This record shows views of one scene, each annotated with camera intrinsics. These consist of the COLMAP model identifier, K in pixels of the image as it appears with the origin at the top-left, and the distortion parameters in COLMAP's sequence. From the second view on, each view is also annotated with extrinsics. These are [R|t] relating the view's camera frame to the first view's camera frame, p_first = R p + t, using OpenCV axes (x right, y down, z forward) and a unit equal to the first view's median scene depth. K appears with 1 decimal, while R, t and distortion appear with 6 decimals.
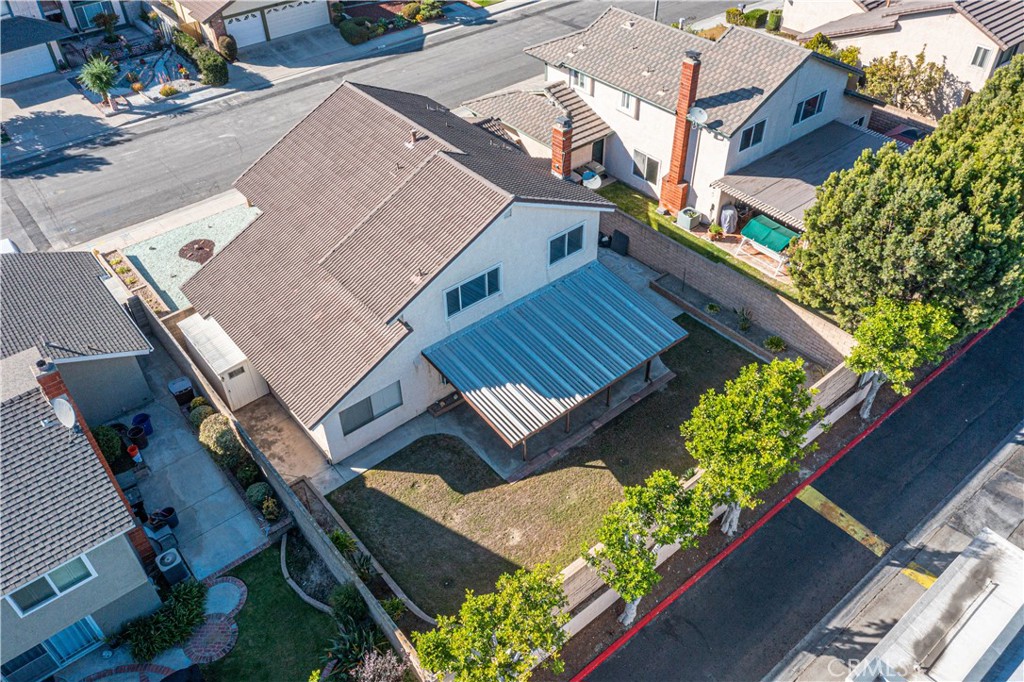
lens RADIAL K [[801.4, 0, 512.0], [0, 801.4, 341.0], [0, 0, 1]] dist [-0.001042, 0.014623]
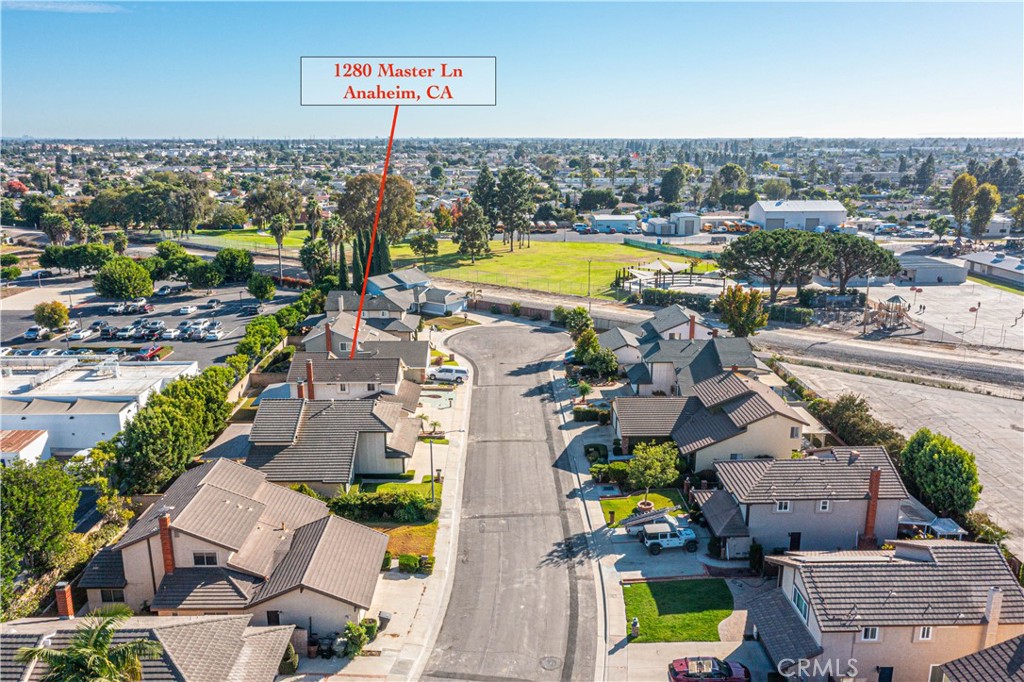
lens RADIAL K [[801.4, 0, 512.0], [0, 801.4, 341.0], [0, 0, 1]] dist [-0.001042, 0.014623]
pose [[-0.621725, 0.208995, -0.754837, 1.414240], [-0.506876, 0.627353, 0.591190, -1.903673], [0.597105, 0.750166, -0.284106, 1.710780]]
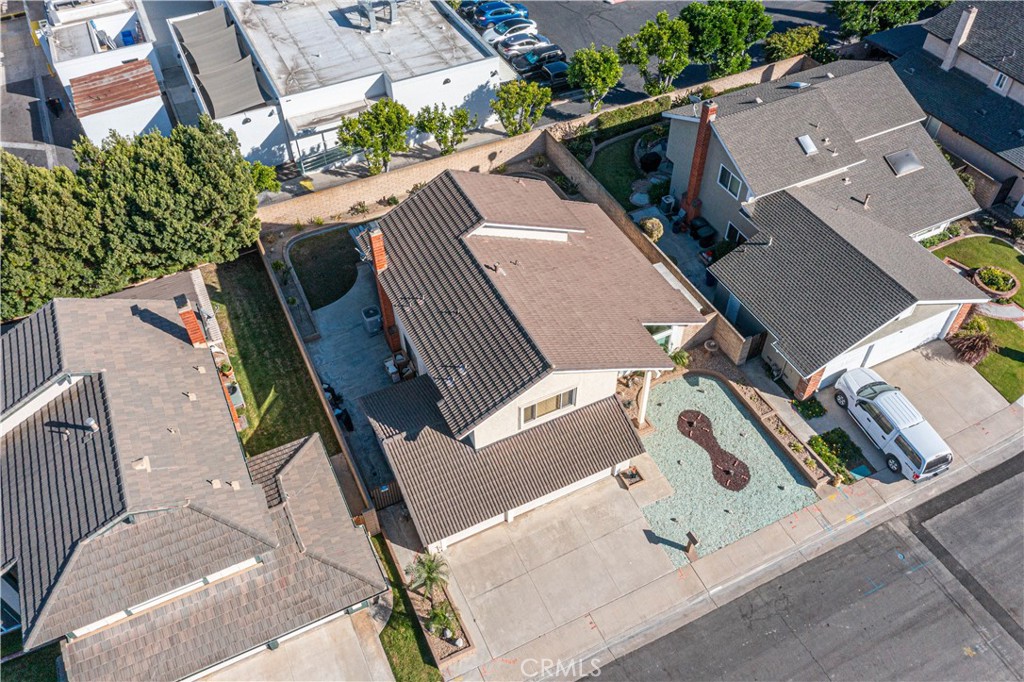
lens RADIAL K [[794.1, 0, 512.0], [0, 794.1, 341.0], [0, 0, 1]] dist [-0.007192, -0.000022]
pose [[-0.971350, -0.153395, 0.181518, -0.274334], [0.176555, 0.045501, 0.983239, -1.022002], [-0.159083, 0.987117, -0.017114, 0.859700]]
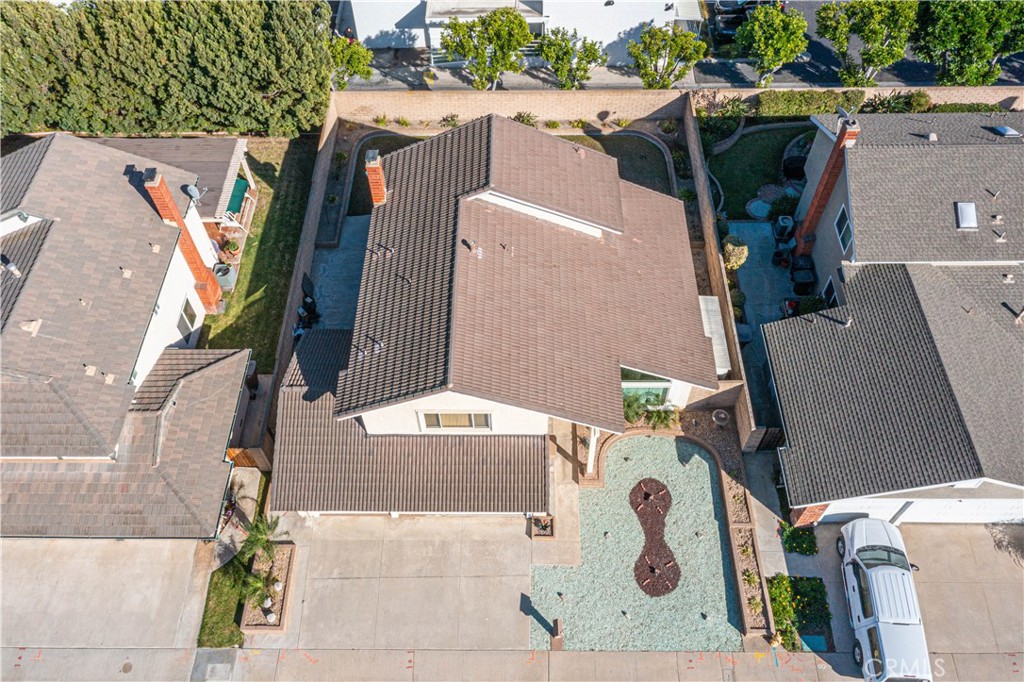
lens RADIAL K [[801.4, 0, 512.0], [0, 801.4, 341.0], [0, 0, 1]] dist [-0.001042, 0.014623]
pose [[-0.765144, -0.506065, 0.398062, -0.456854], [0.443476, 0.033985, 0.895642, -0.835025], [-0.466781, 0.861826, 0.198424, 0.682537]]
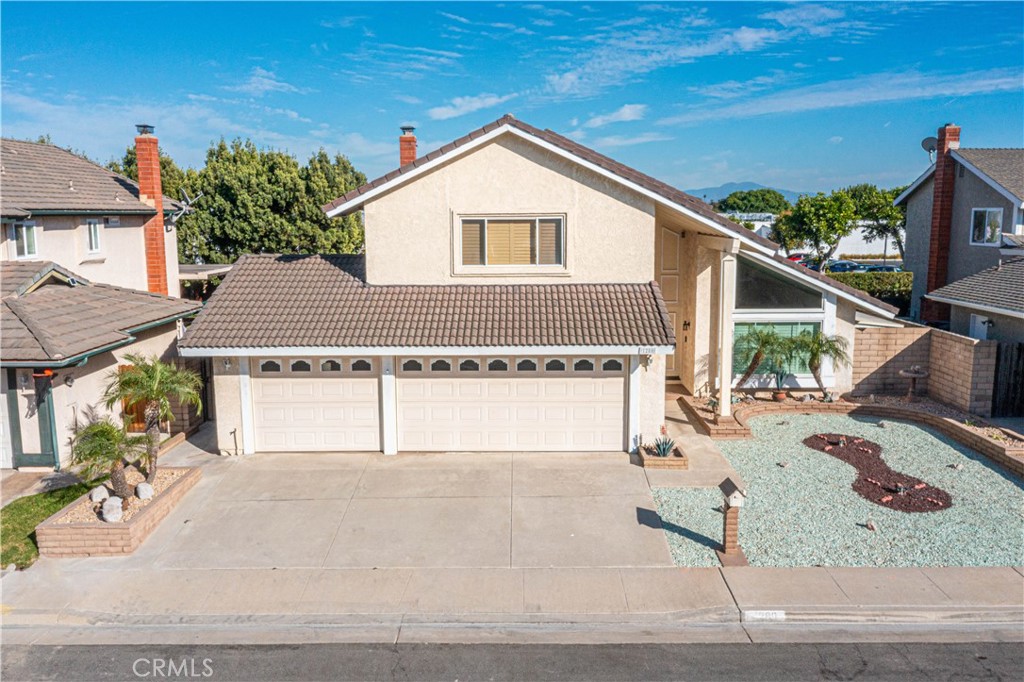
lens RADIAL K [[821.8, 0, 512.0], [0, 821.8, 341.0], [0, 0, 1]] dist [0.003195, 0.008307]
pose [[-0.765630, -0.075894, 0.638789, -0.473817], [0.438810, 0.664495, 0.604890, -0.465981], [-0.470379, 0.743429, -0.475455, 1.165265]]
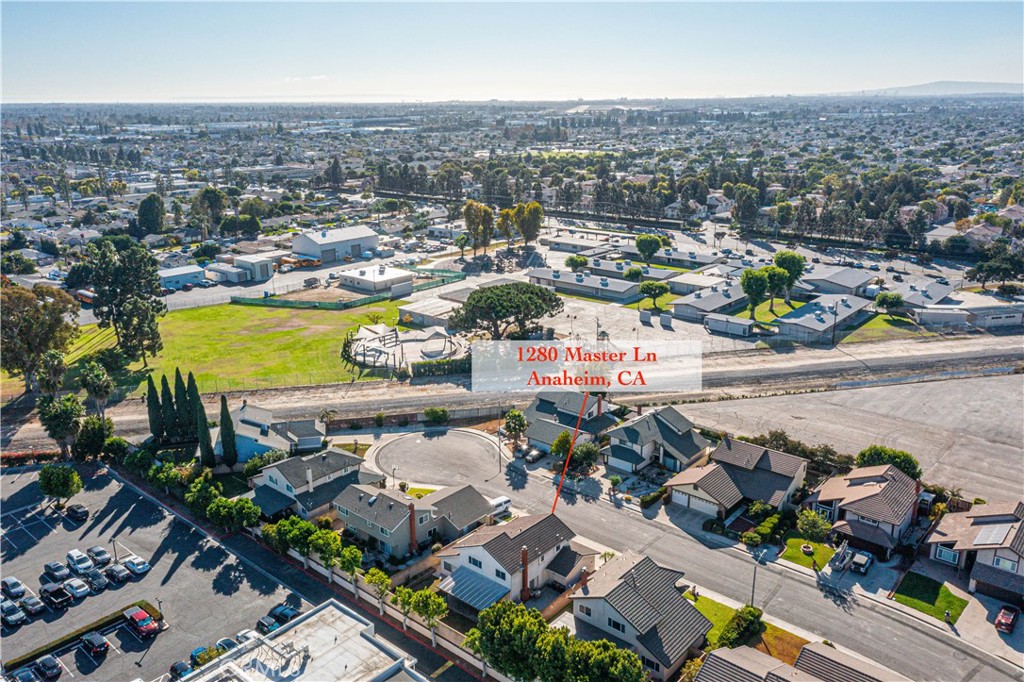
lens RADIAL K [[801.4, 0, 512.0], [0, 801.4, 341.0], [0, 0, 1]] dist [-0.001042, 0.014623]
pose [[0.169373, 0.300479, -0.938629, 2.181409], [-0.646237, 0.752926, 0.124419, -0.971525], [0.744104, 0.585503, 0.321706, -0.456520]]
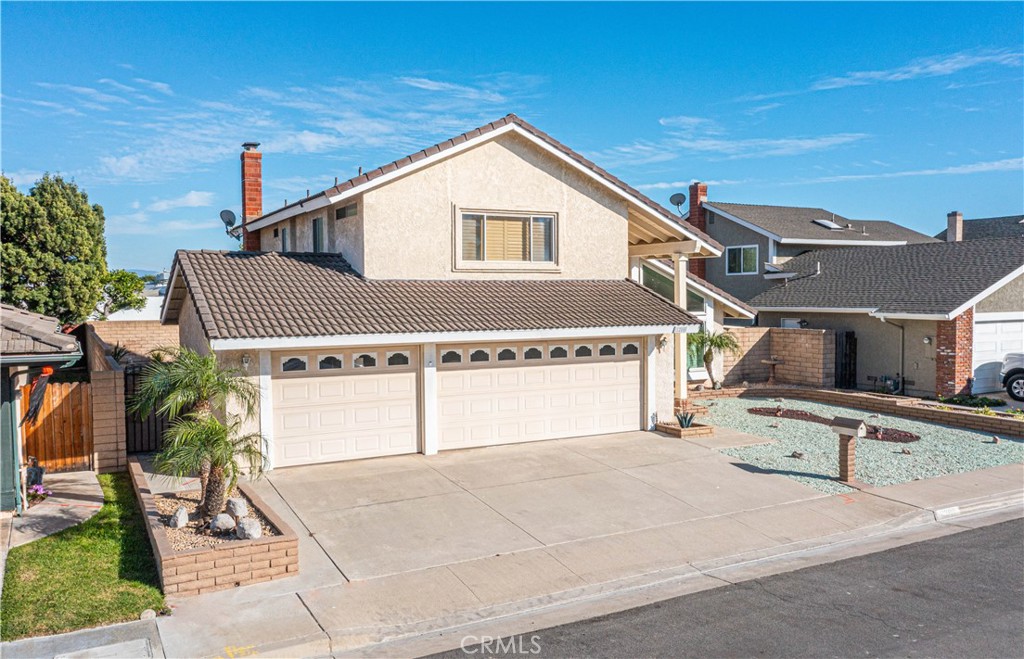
lens RADIAL K [[779.2, 0, 512.0], [0, 779.2, 329.5], [0, 0, 1]] dist [0.003694, 0.004458]
pose [[-0.978901, 0.005615, 0.204257, -0.267845], [0.145700, 0.720033, 0.678471, -0.487978], [-0.143262, 0.693917, -0.705660, 1.254112]]
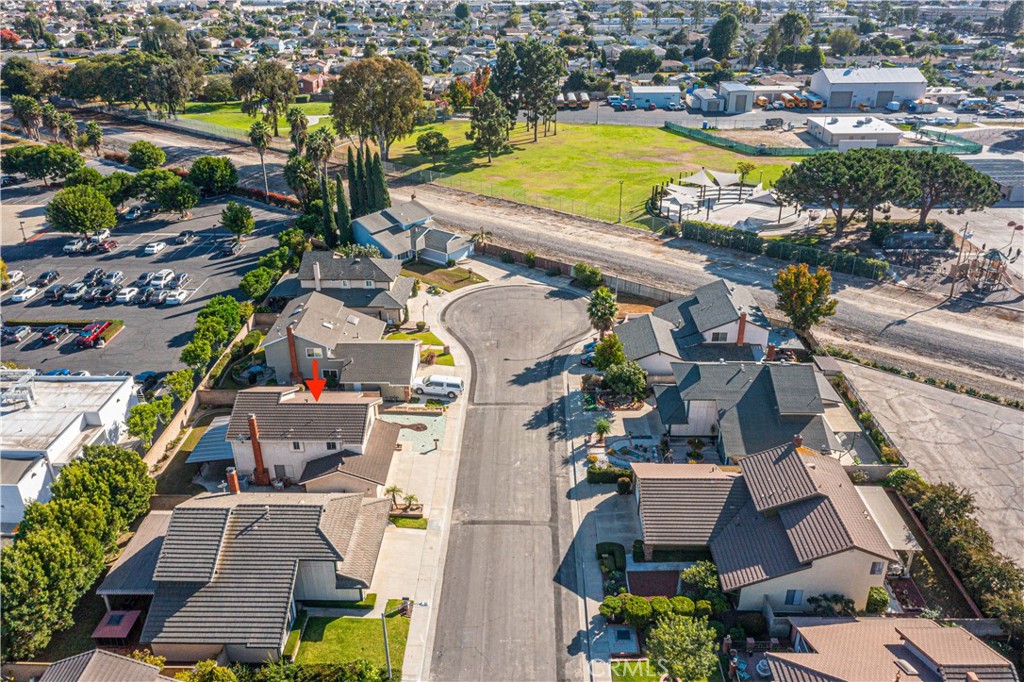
lens RADIAL K [[799.5, 0, 512.0], [0, 799.5, 341.0], [0, 0, 1]] dist [0.012595, -0.004775]
pose [[-0.654443, 0.352056, -0.669149, 0.816360], [-0.483680, 0.485301, 0.728379, -1.902034], [0.581169, 0.800337, -0.147319, 1.225098]]
